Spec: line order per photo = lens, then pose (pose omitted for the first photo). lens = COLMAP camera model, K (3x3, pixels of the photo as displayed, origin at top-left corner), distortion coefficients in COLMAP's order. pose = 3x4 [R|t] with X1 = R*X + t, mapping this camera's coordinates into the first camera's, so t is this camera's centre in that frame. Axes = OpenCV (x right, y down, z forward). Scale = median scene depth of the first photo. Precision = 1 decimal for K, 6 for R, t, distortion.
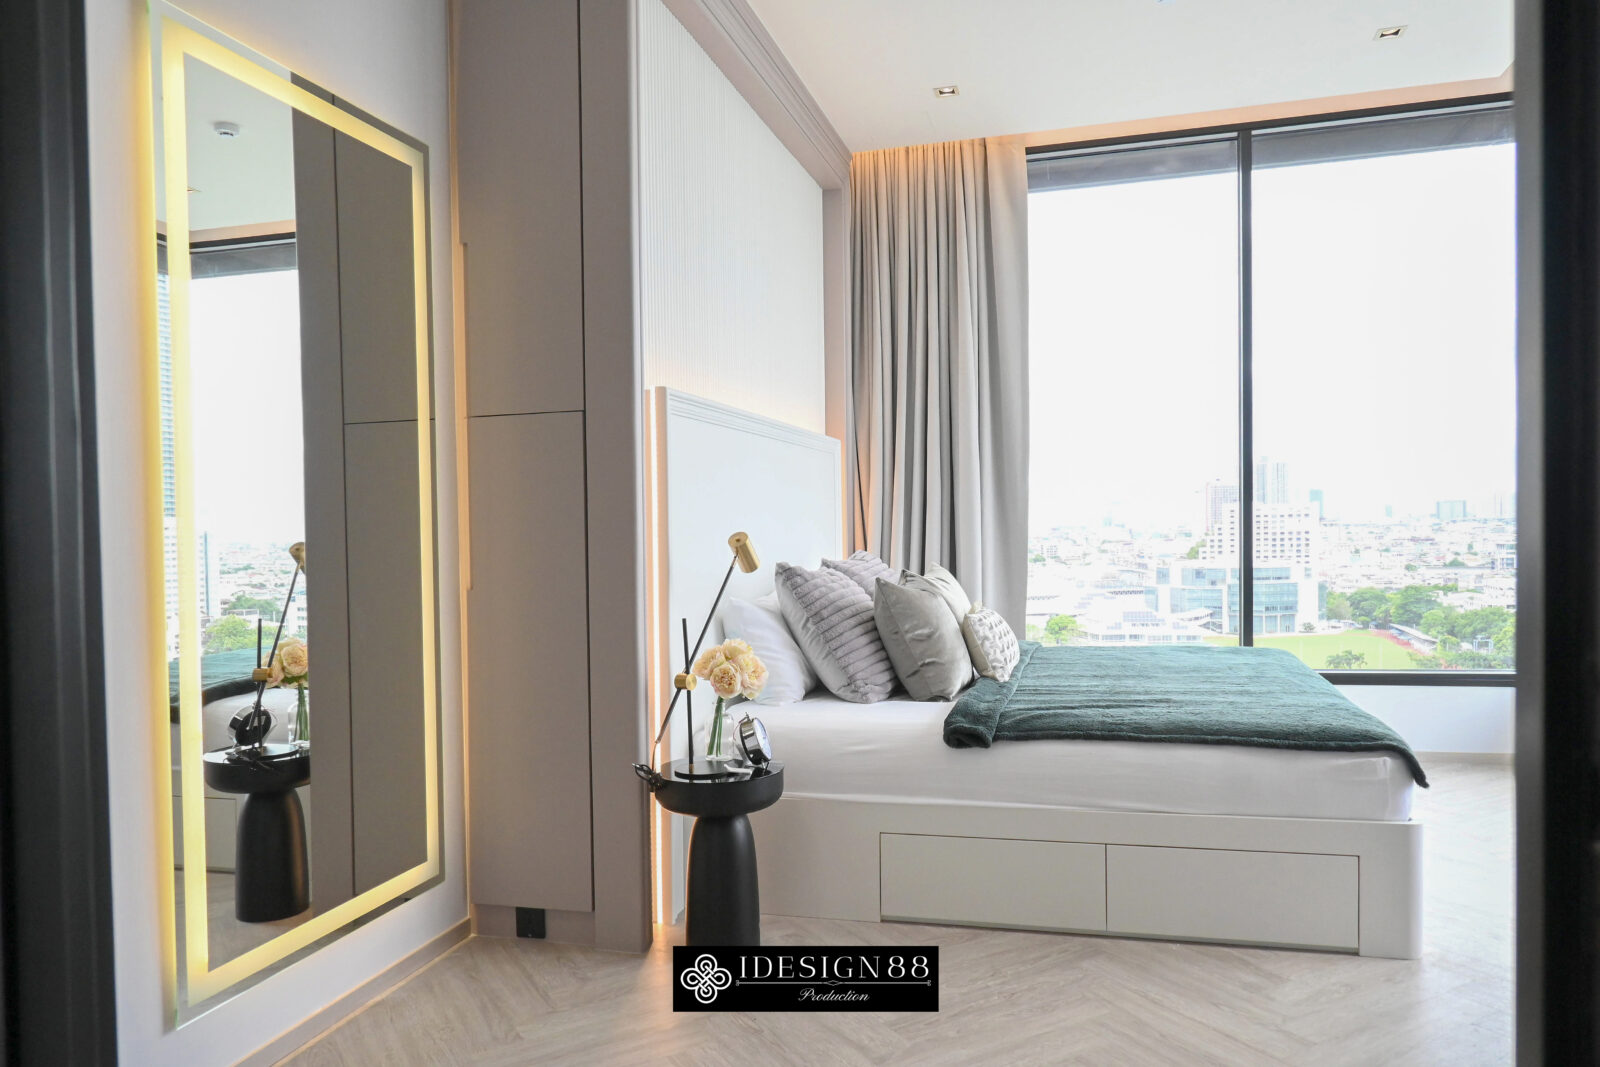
lens RADIAL K [[1153.7, 0, 773.4], [0, 1153.7, 598.1], [0, 0, 1]] dist [-0.003159, -0.006223]
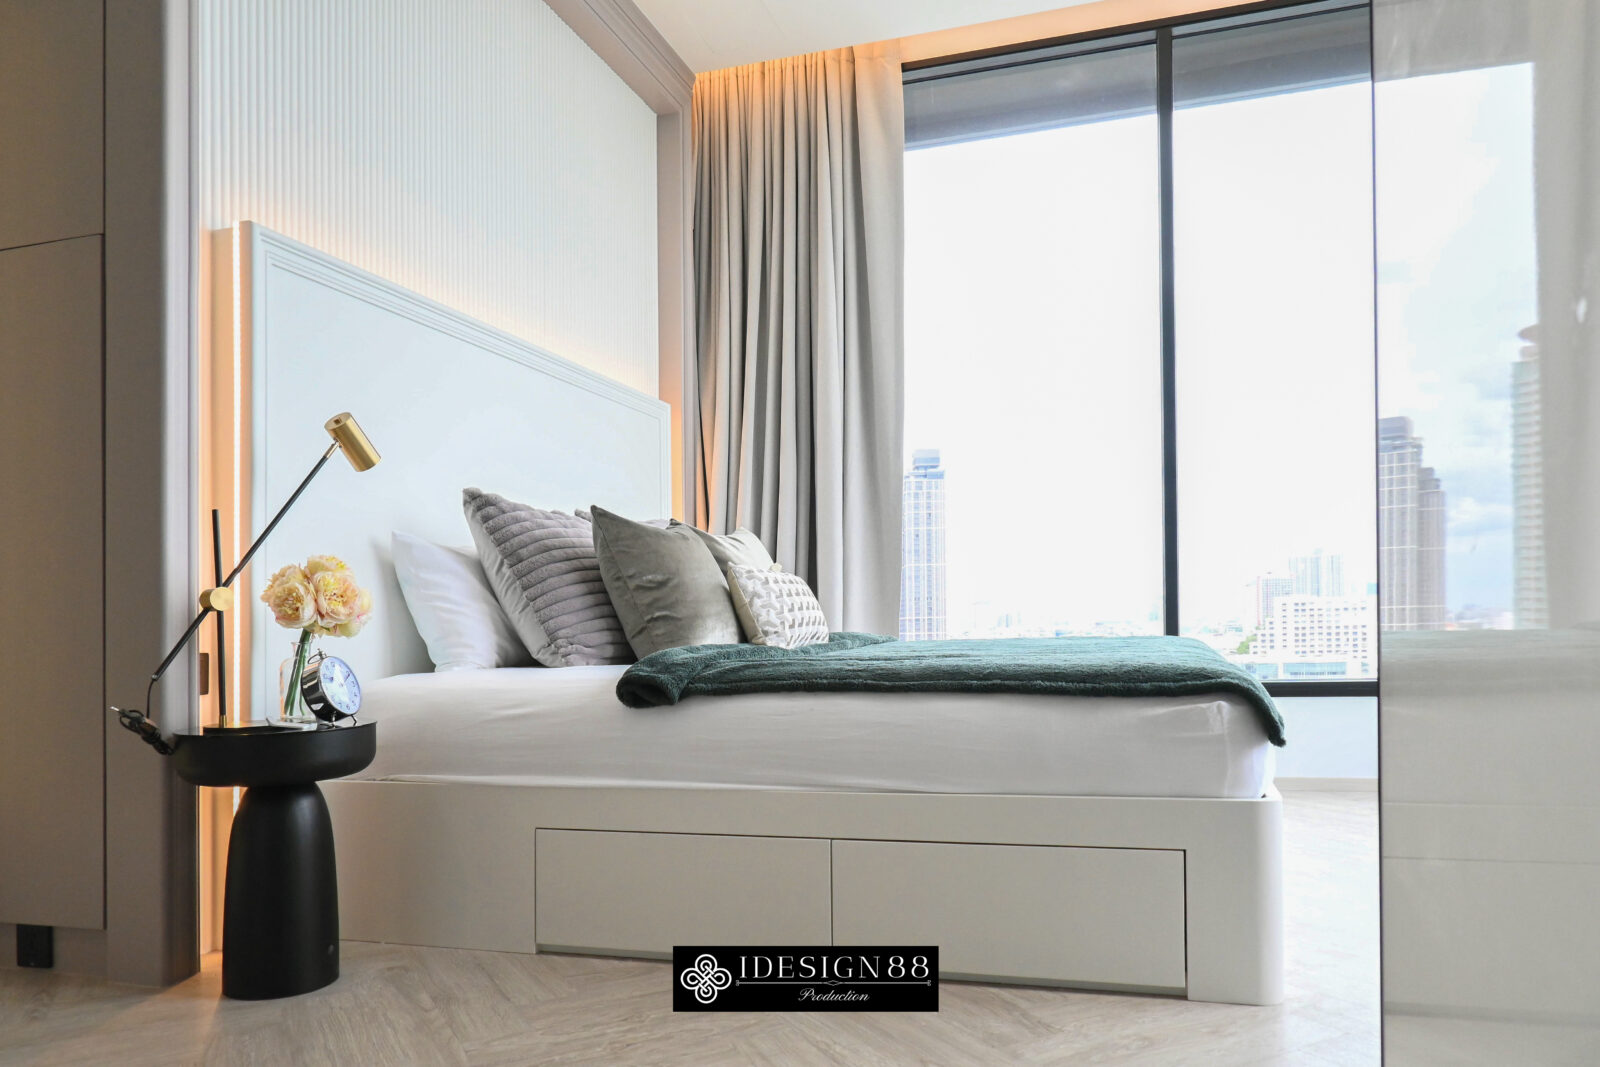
lens RADIAL K [[1153.7, 0, 777.1], [0, 1153.7, 676.1], [0, 0, 1]] dist [-0.003159, -0.006223]
pose [[0.998996, -0.002292, -0.044751, 0.263770], [0.001216, 0.999710, -0.024061, 0.121092], [0.044793, 0.023983, 0.998708, 0.276317]]
